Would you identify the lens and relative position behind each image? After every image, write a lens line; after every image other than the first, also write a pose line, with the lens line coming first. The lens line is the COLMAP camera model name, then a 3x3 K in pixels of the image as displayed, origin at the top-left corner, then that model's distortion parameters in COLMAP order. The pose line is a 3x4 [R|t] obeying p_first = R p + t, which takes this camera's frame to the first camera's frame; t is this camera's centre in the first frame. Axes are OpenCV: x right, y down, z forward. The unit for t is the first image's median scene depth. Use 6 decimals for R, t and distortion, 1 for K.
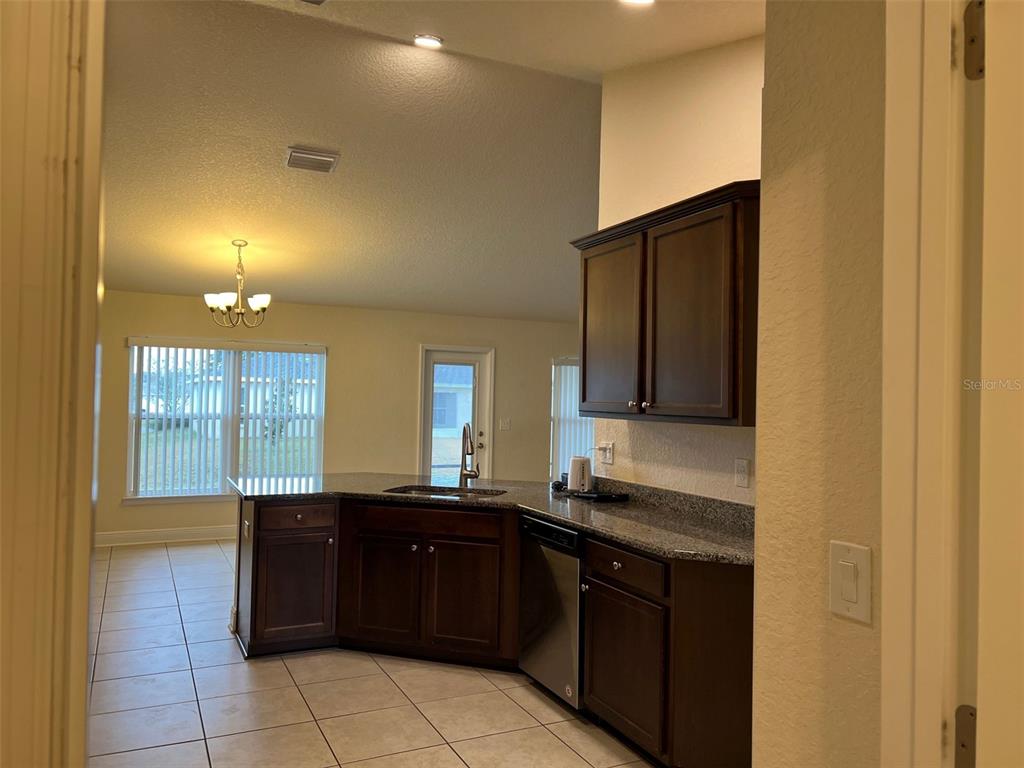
lens RADIAL K [[763.9, 0, 512.0], [0, 763.9, 384.0], [0, 0, 1]] dist [0.039797, -0.000830]
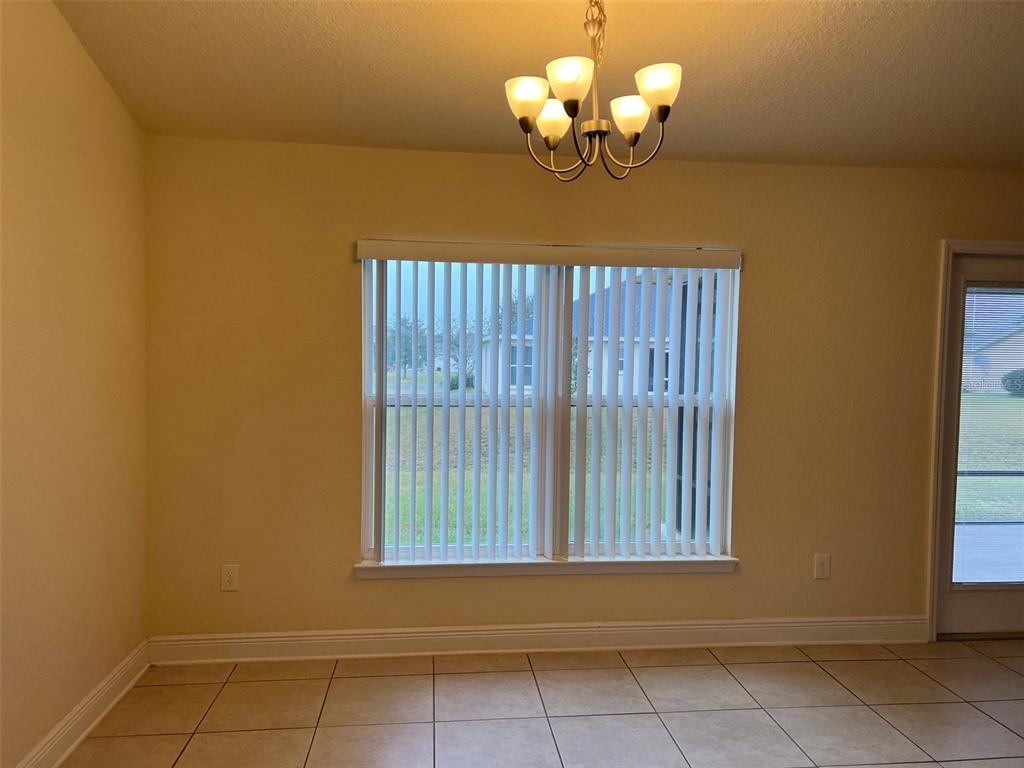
lens RADIAL K [[763.9, 0, 512.0], [0, 763.9, 384.0], [0, 0, 1]] dist [0.039797, -0.000830]
pose [[0.938392, 0.008468, -0.345468, -0.232861], [0.011618, 0.998362, 0.056029, 0.004058], [0.345377, -0.056590, 0.936756, 0.563376]]
